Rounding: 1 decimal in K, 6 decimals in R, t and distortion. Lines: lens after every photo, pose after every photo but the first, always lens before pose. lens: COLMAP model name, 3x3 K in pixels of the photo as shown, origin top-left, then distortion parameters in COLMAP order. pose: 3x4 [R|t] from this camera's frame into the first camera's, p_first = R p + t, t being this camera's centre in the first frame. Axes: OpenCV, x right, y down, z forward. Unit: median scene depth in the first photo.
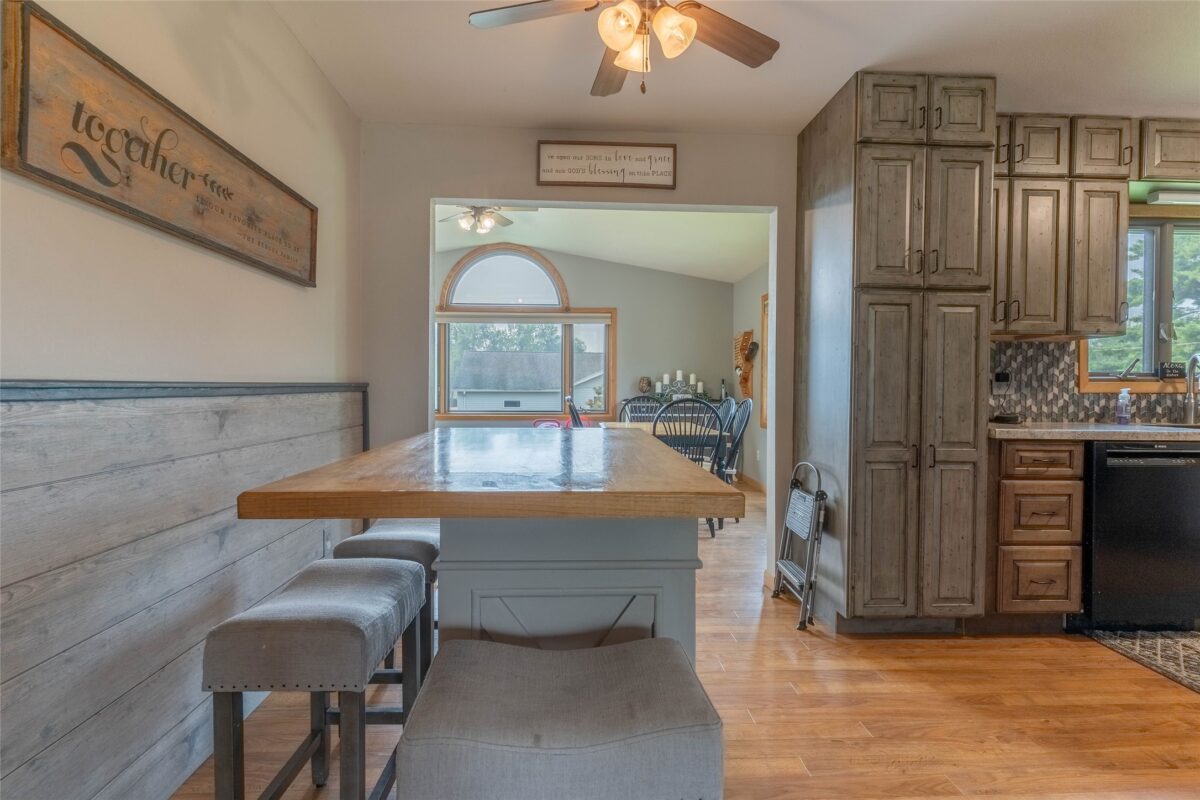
lens RADIAL K [[570.7, 0, 597.0], [0, 570.7, 399.8], [0, 0, 1]] dist [0.003953, -0.000752]
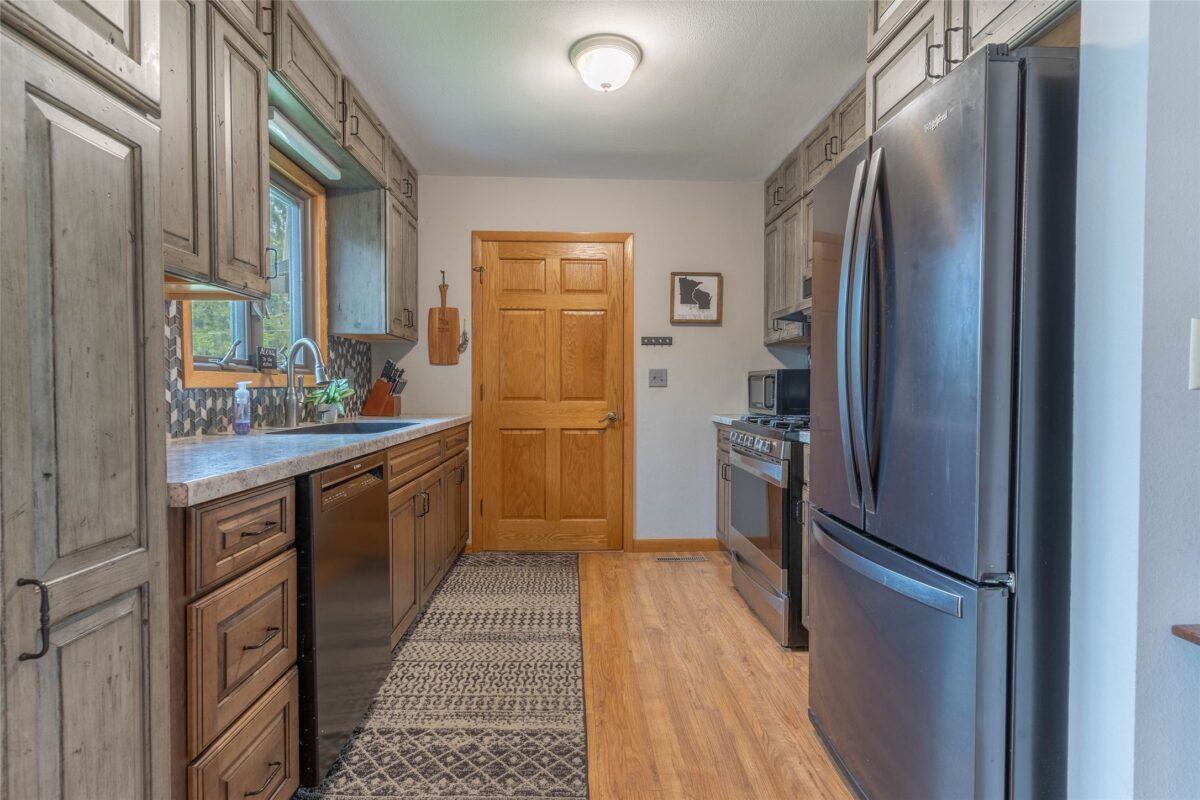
lens RADIAL K [[570.7, 0, 597.0], [0, 570.7, 399.8], [0, 0, 1]] dist [0.003953, -0.000752]
pose [[0.009044, -0.027596, 0.999578, 0.242942], [0.016694, 0.999484, 0.027442, -0.009425], [-0.999820, 0.016438, 0.009500, 0.559661]]
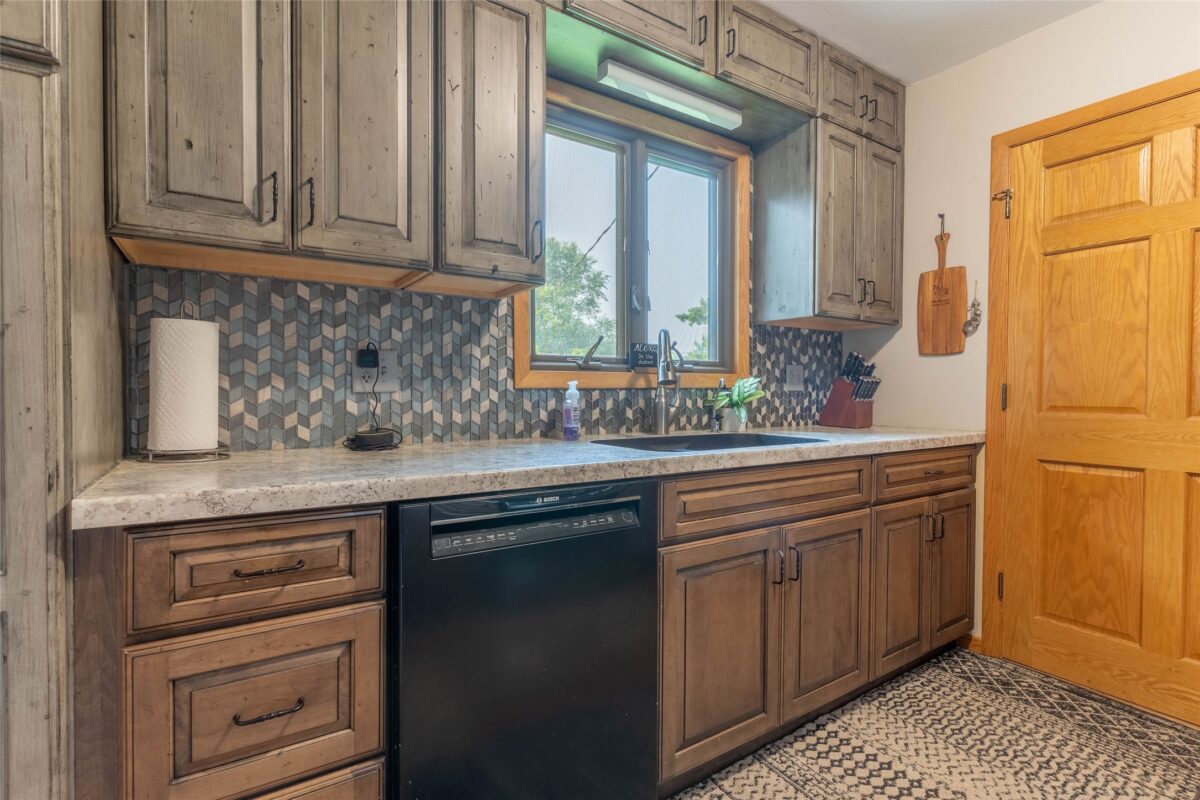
lens RADIAL K [[570.7, 0, 597.0], [0, 570.7, 399.8], [0, 0, 1]] dist [0.003953, -0.000752]
pose [[0.858710, -0.012280, 0.512315, 0.616083], [0.011101, 0.999924, 0.005362, -0.002677], [-0.512342, 0.001083, 0.858781, 0.452299]]
